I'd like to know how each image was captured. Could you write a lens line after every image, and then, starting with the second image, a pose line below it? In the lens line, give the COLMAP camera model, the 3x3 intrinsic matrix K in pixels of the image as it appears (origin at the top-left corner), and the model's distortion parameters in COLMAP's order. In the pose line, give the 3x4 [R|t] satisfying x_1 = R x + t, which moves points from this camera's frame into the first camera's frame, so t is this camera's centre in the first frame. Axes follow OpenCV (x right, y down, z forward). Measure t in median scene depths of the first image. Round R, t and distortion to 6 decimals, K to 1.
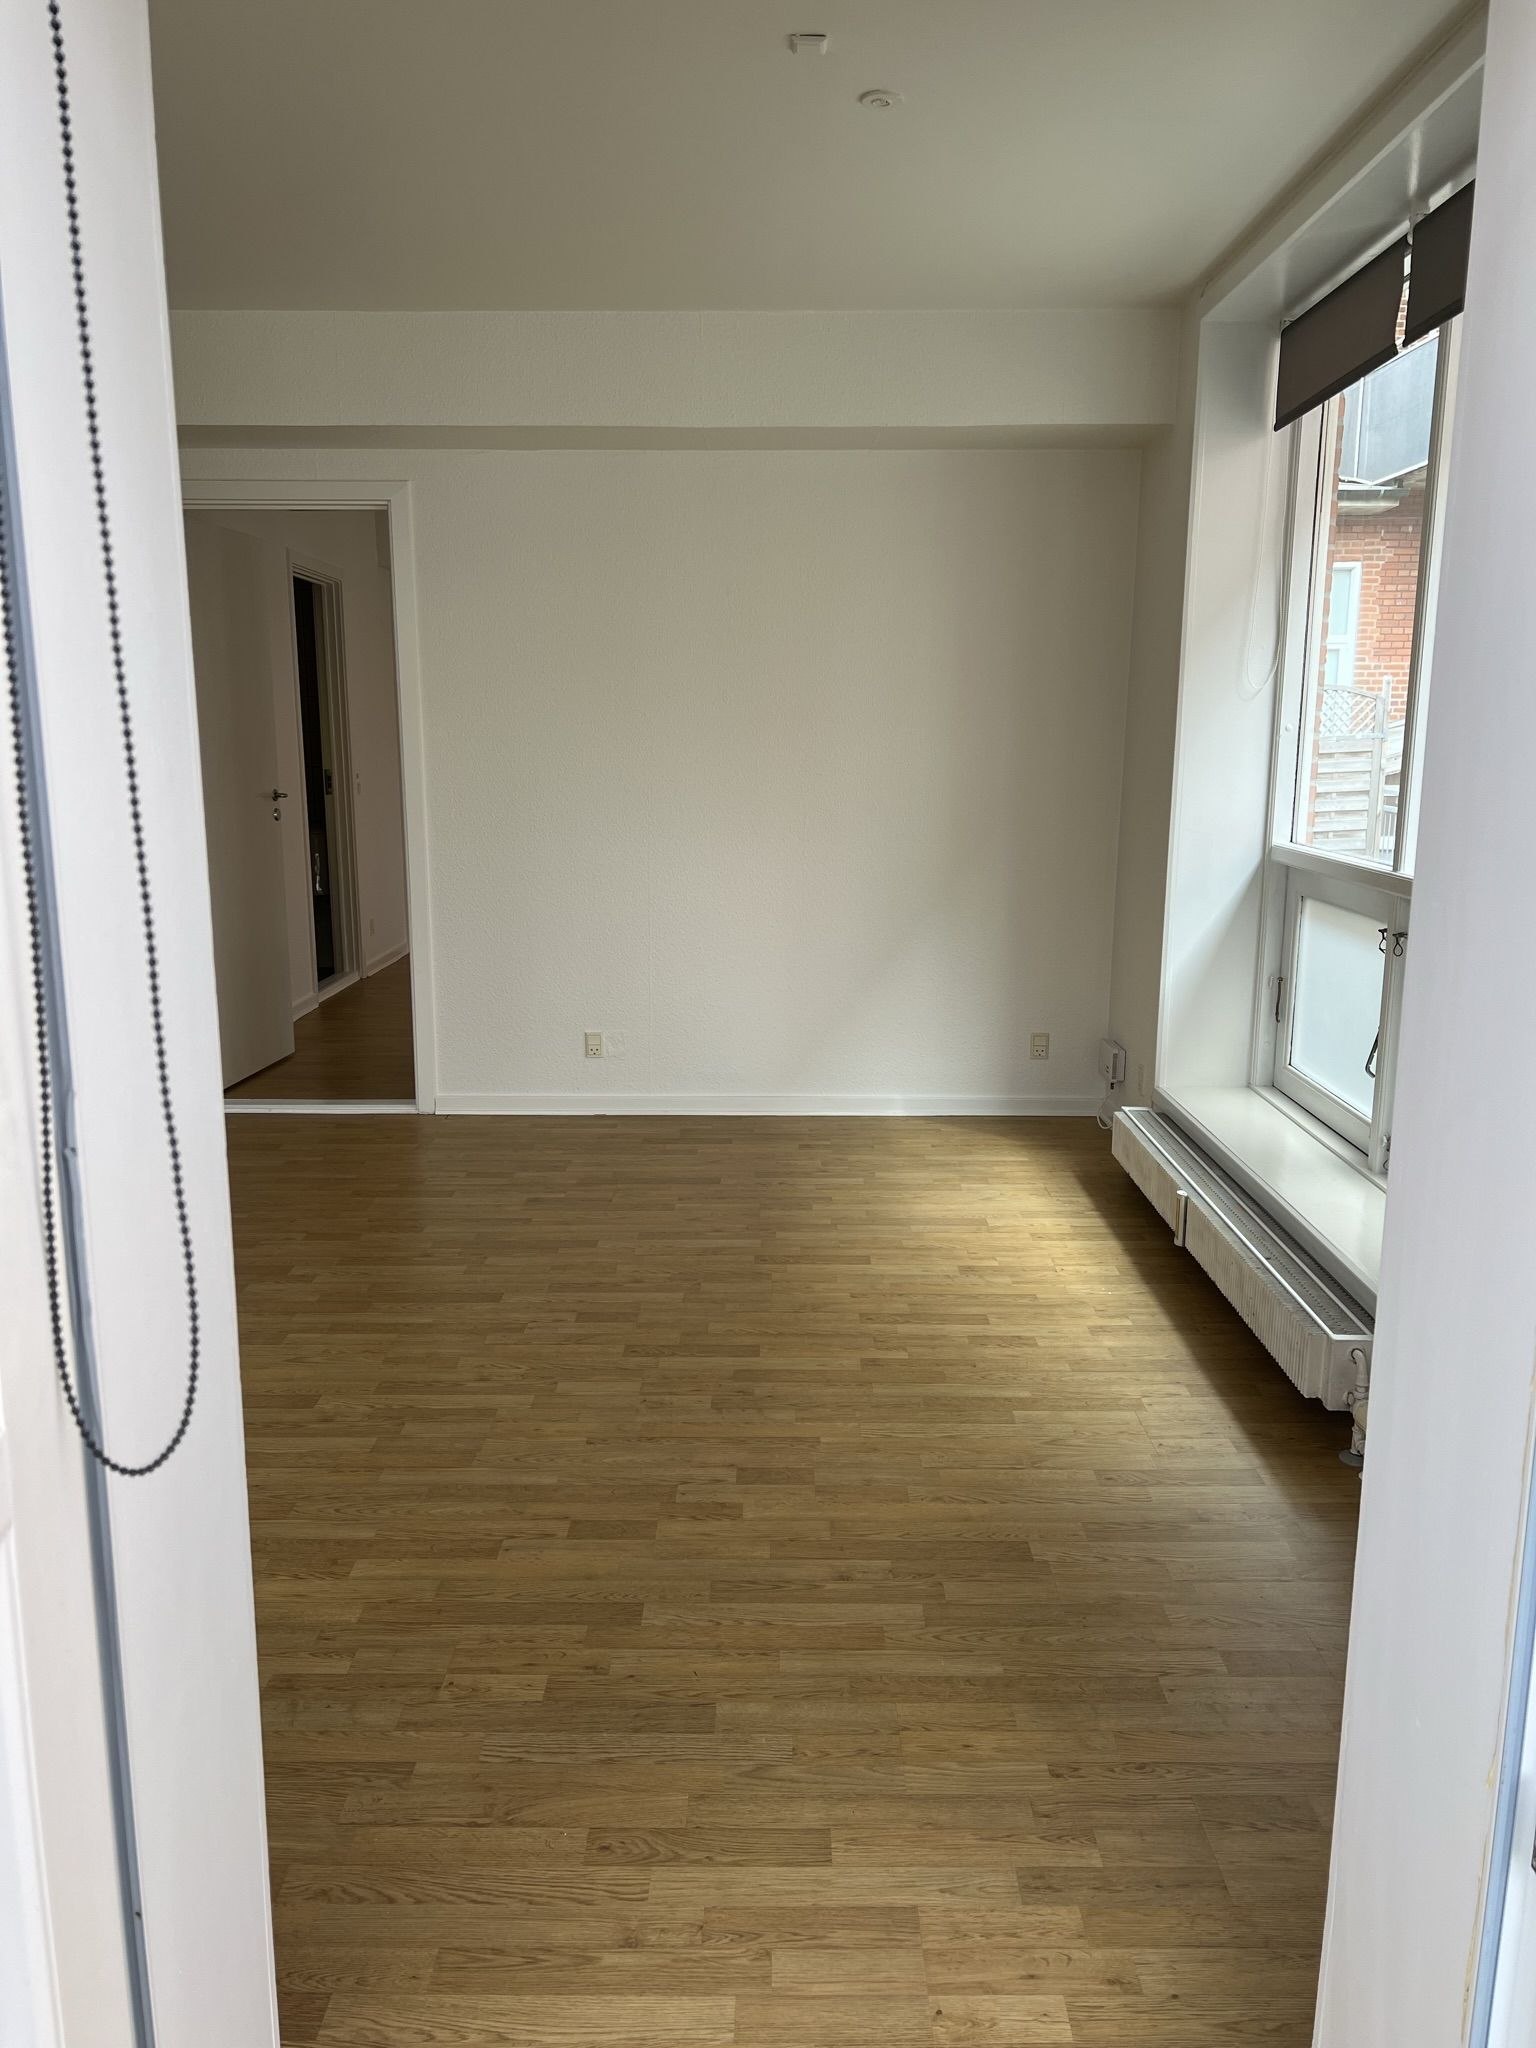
lens RADIAL K [[1509.9, 0, 768.0], [0, 1509.9, 1024.0], [0, 0, 1]] dist [0.059128, -0.073003]
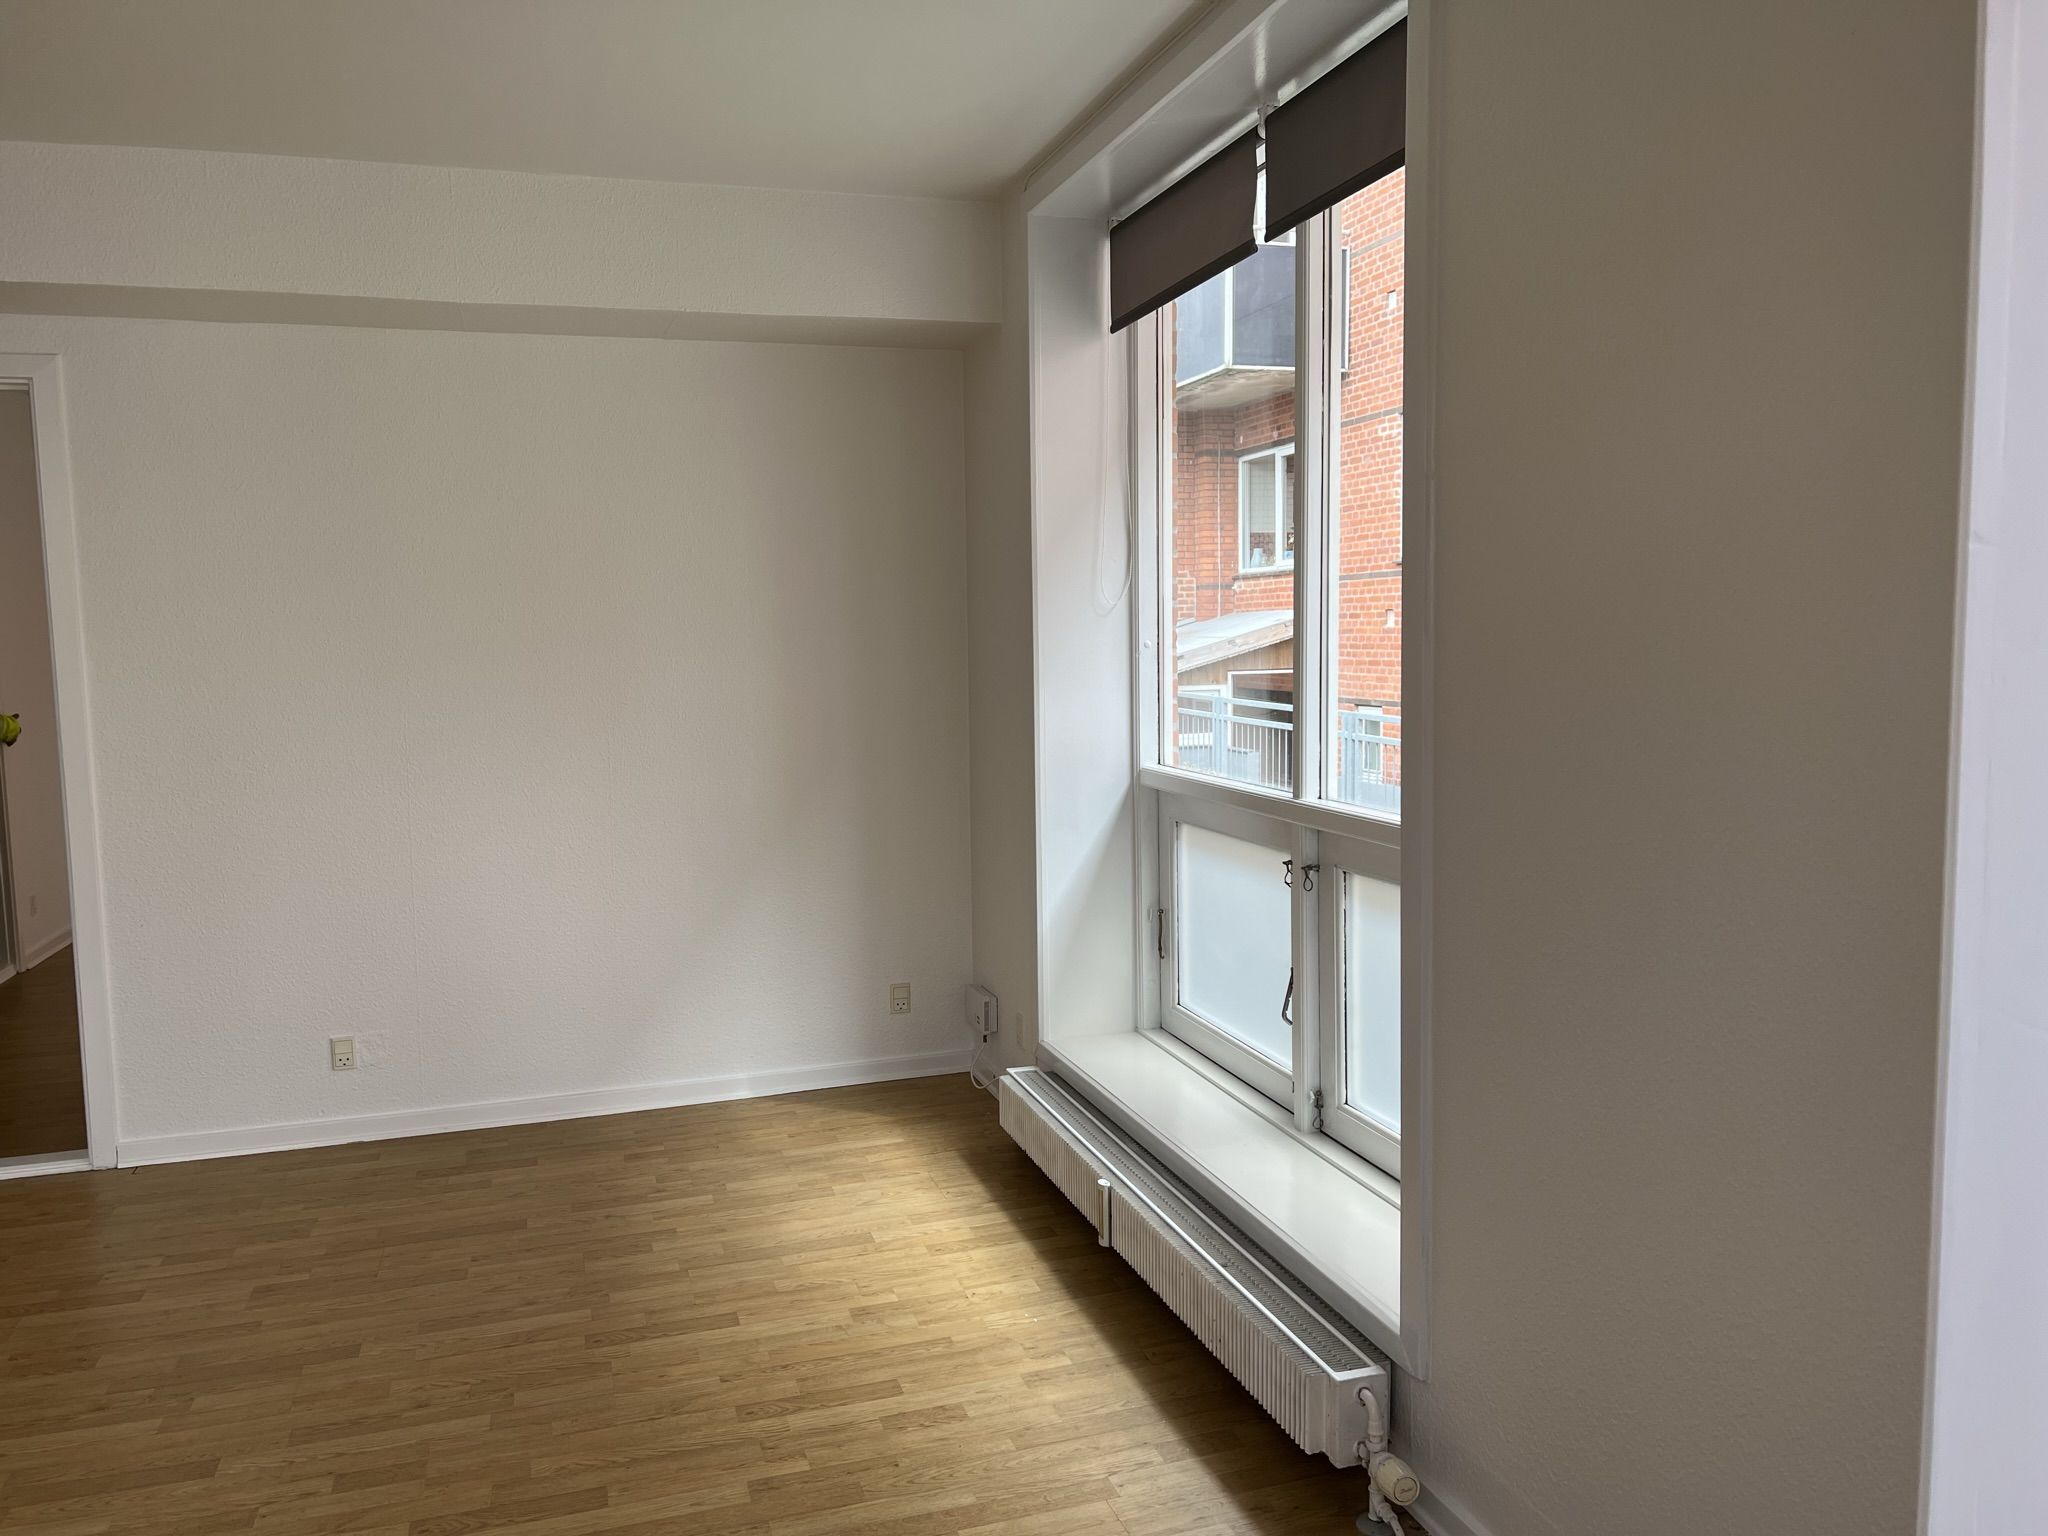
lens RADIAL K [[1509.9, 0, 1024.0], [0, 1509.9, 768.0], [0, 0, 1]] dist [0.059128, -0.073003]
pose [[0.950321, -0.048782, 0.307427, -0.020491], [0.080037, 0.992731, -0.089887, -0.045146], [-0.300807, 0.110027, 0.947317, 0.167592]]
